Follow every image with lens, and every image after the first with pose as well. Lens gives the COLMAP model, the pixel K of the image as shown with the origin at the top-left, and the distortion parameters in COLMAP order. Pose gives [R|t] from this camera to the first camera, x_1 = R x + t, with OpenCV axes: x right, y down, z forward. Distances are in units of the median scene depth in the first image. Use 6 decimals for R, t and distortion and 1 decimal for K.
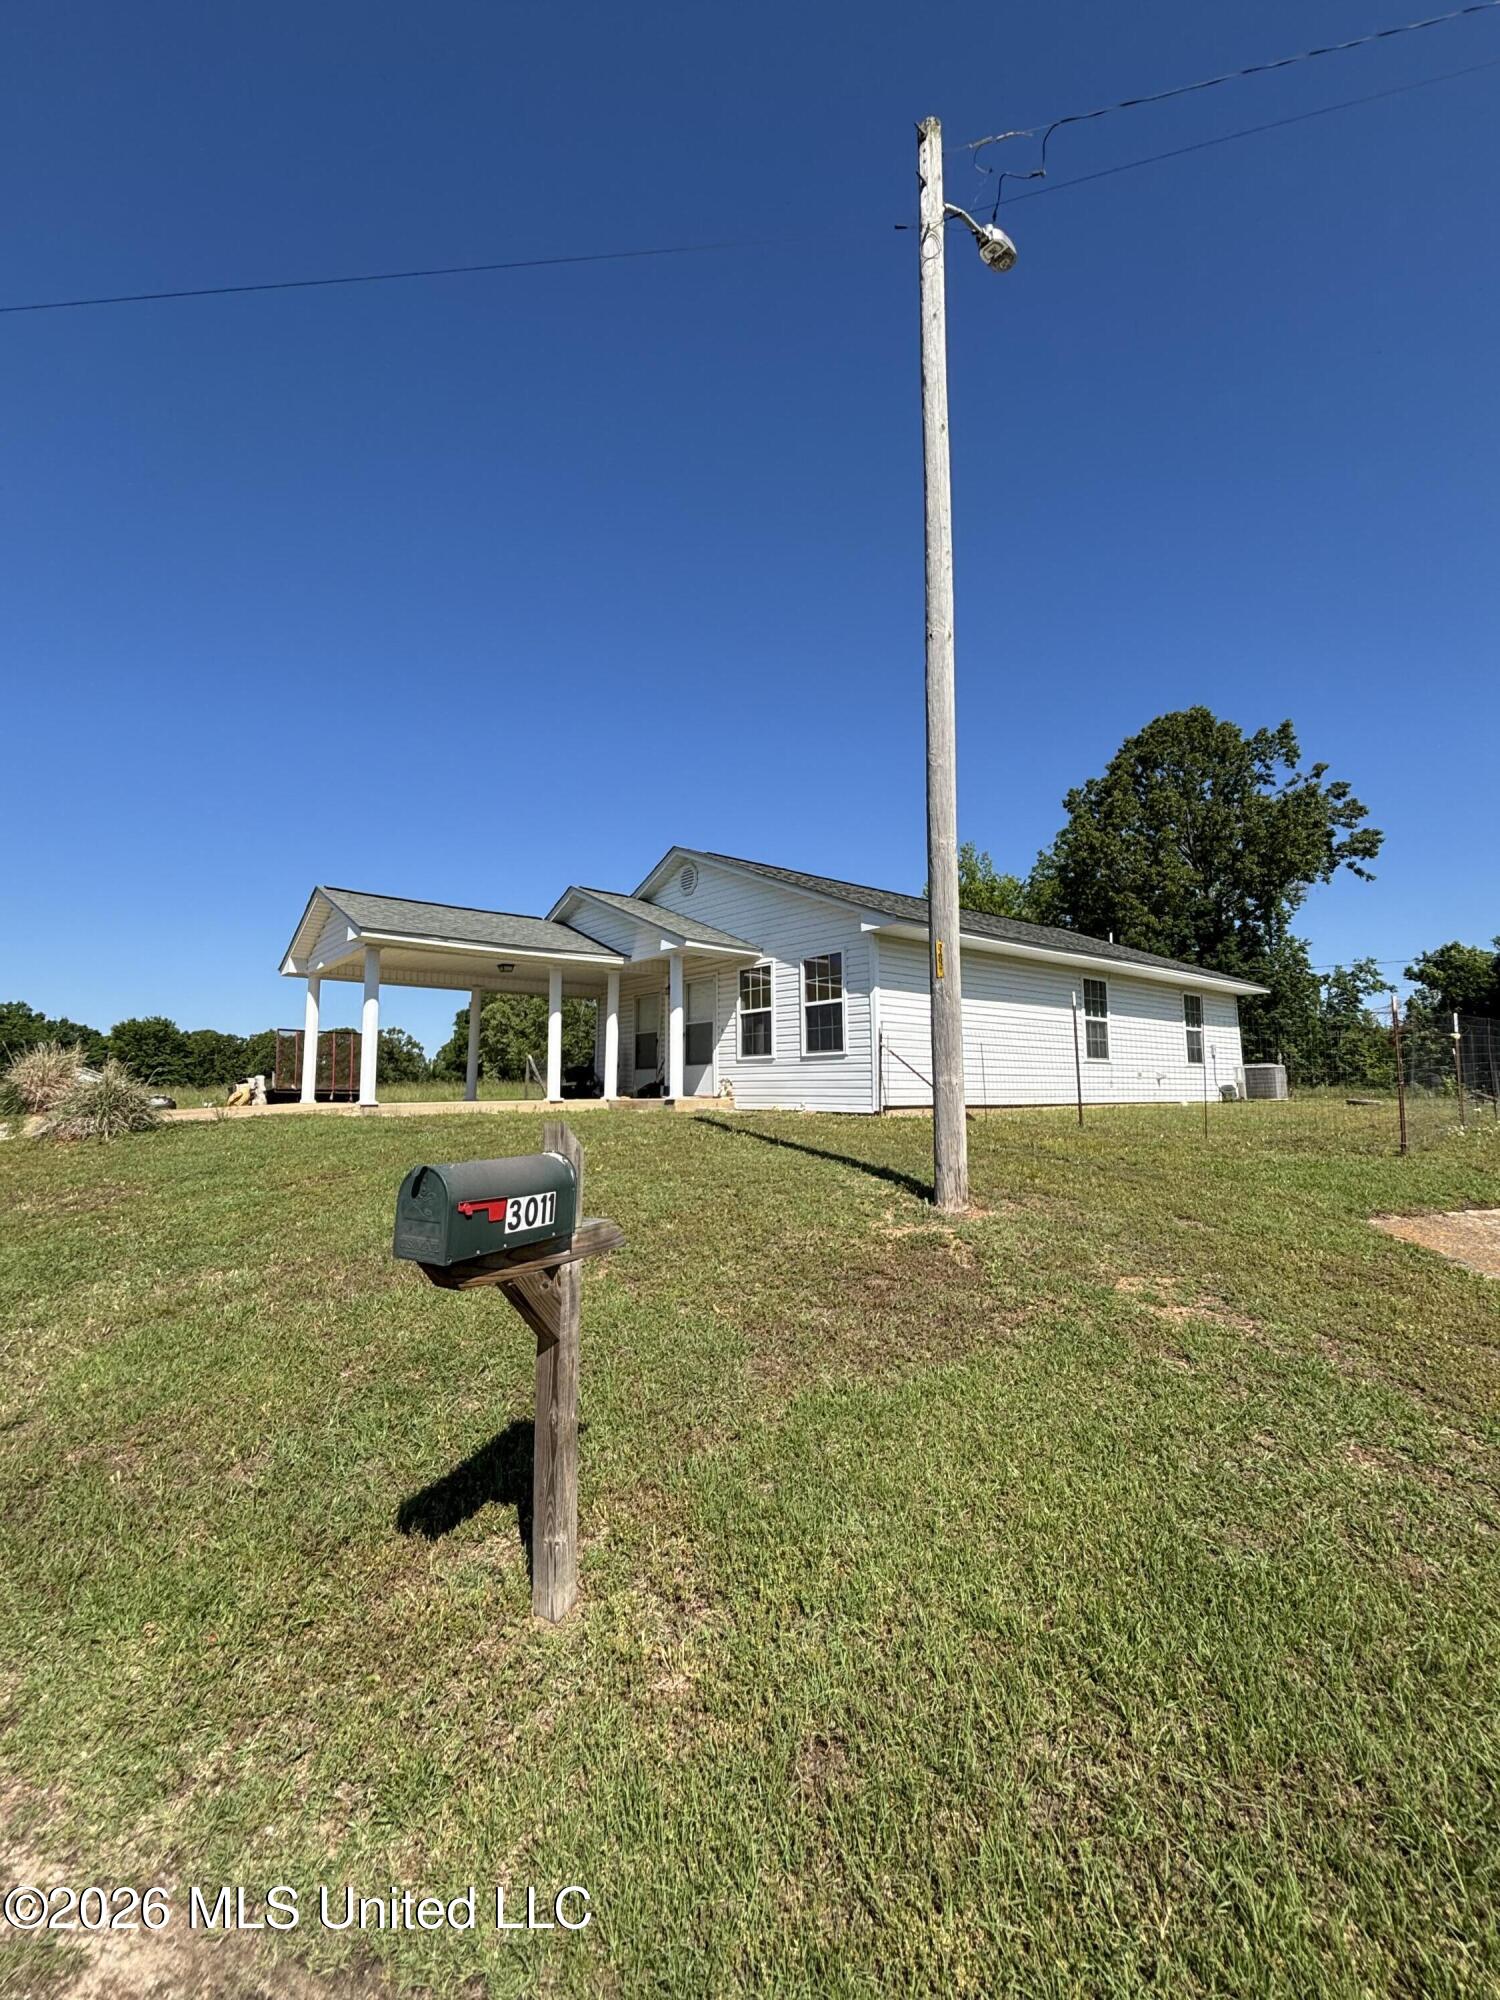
lens RADIAL K [[872.8, 0, 750.0], [0, 872.8, 1000.0], [0, 0, 1]] dist [-0.011887, -0.000065]
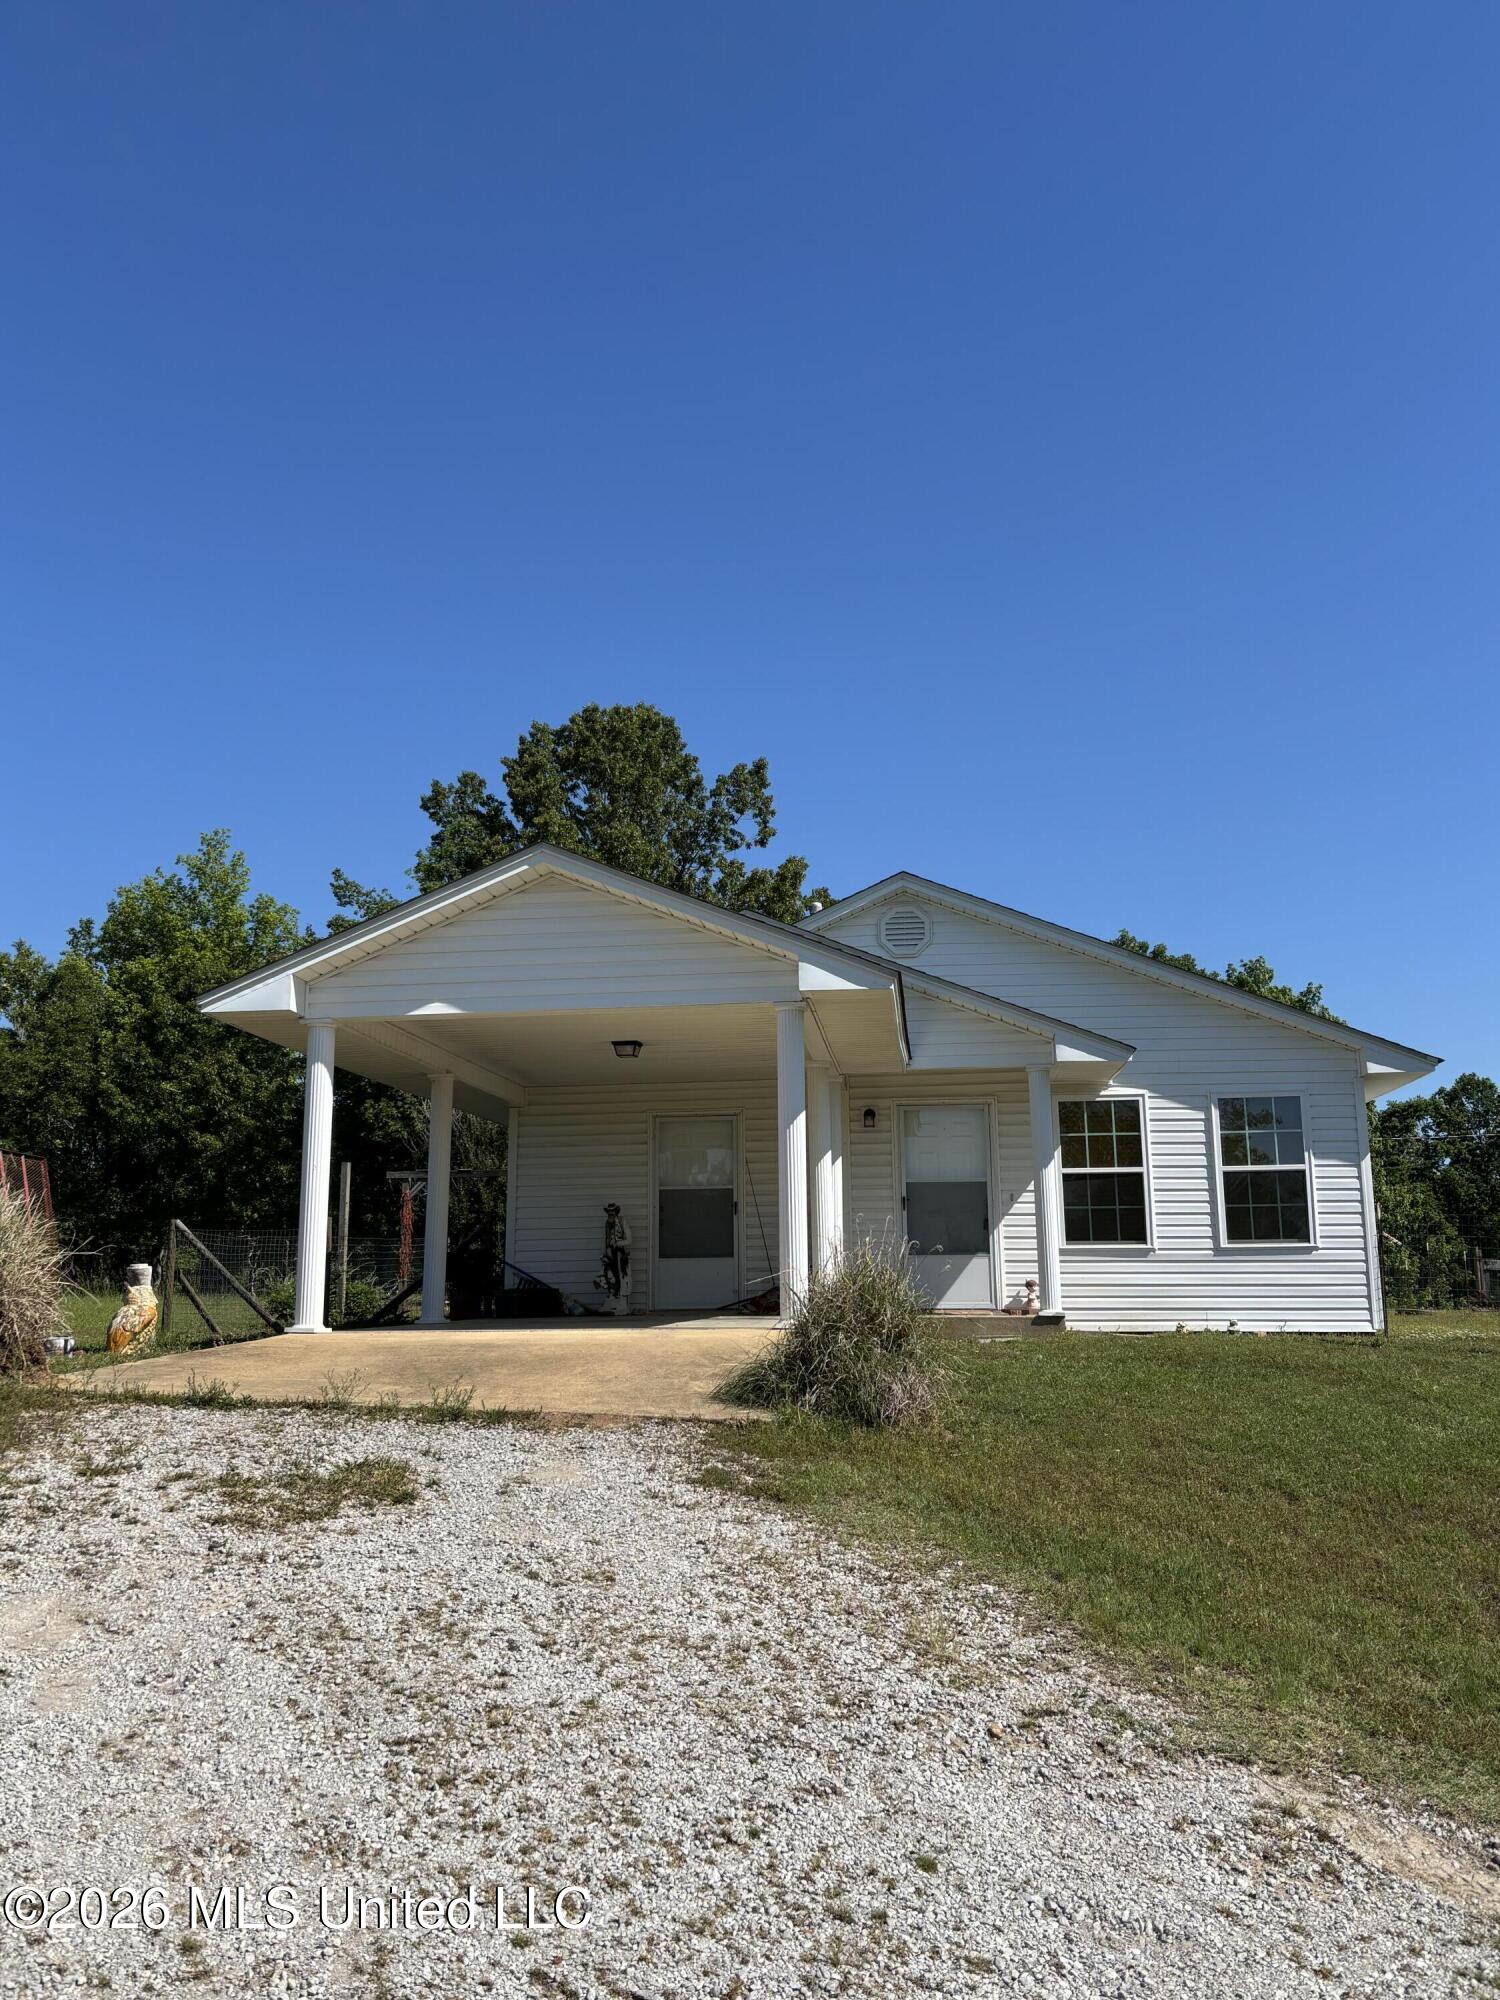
lens RADIAL K [[1575.6, 0, 754.4], [0, 1575.6, 991.4], [0, 0, 1]] dist [-0.032335, -0.002914]
pose [[0.732067, 0.129718, 0.668769, -0.898198], [-0.073152, 0.990996, -0.112143, 0.028365], [-0.677294, 0.033174, 0.734964, 0.325125]]
